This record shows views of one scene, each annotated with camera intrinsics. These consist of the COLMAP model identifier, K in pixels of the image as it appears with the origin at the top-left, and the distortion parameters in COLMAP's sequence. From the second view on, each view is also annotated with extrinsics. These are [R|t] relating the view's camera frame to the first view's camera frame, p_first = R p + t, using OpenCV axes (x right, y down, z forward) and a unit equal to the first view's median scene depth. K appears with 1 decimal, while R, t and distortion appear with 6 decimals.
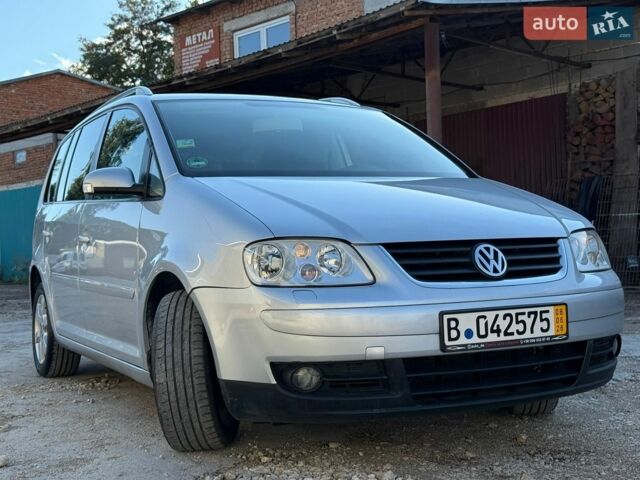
lens RADIAL K [[894.0, 0, 315.7], [0, 894.0, 243.5], [0, 0, 1]] dist [0.207227, -0.417089]
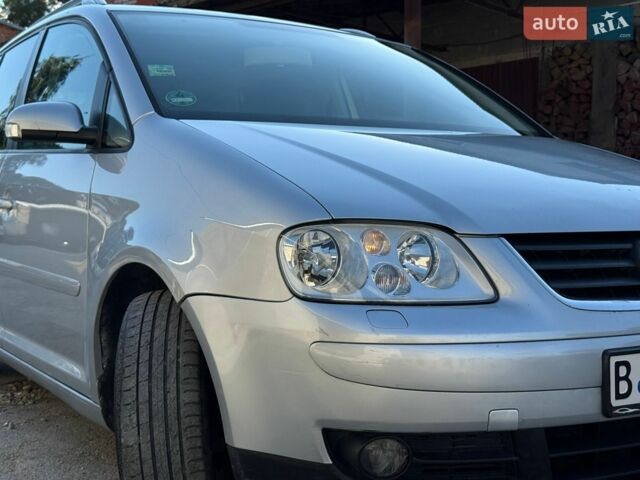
lens RADIAL K [[894.0, 0, 315.7], [0, 894.0, 243.5], [0, 0, 1]] dist [0.207227, -0.417089]
pose [[0.996039, 0.029690, 0.083811, -0.079647], [-0.032889, 0.998772, 0.037047, -0.009394], [-0.082609, -0.039657, 0.995793, 0.295695]]
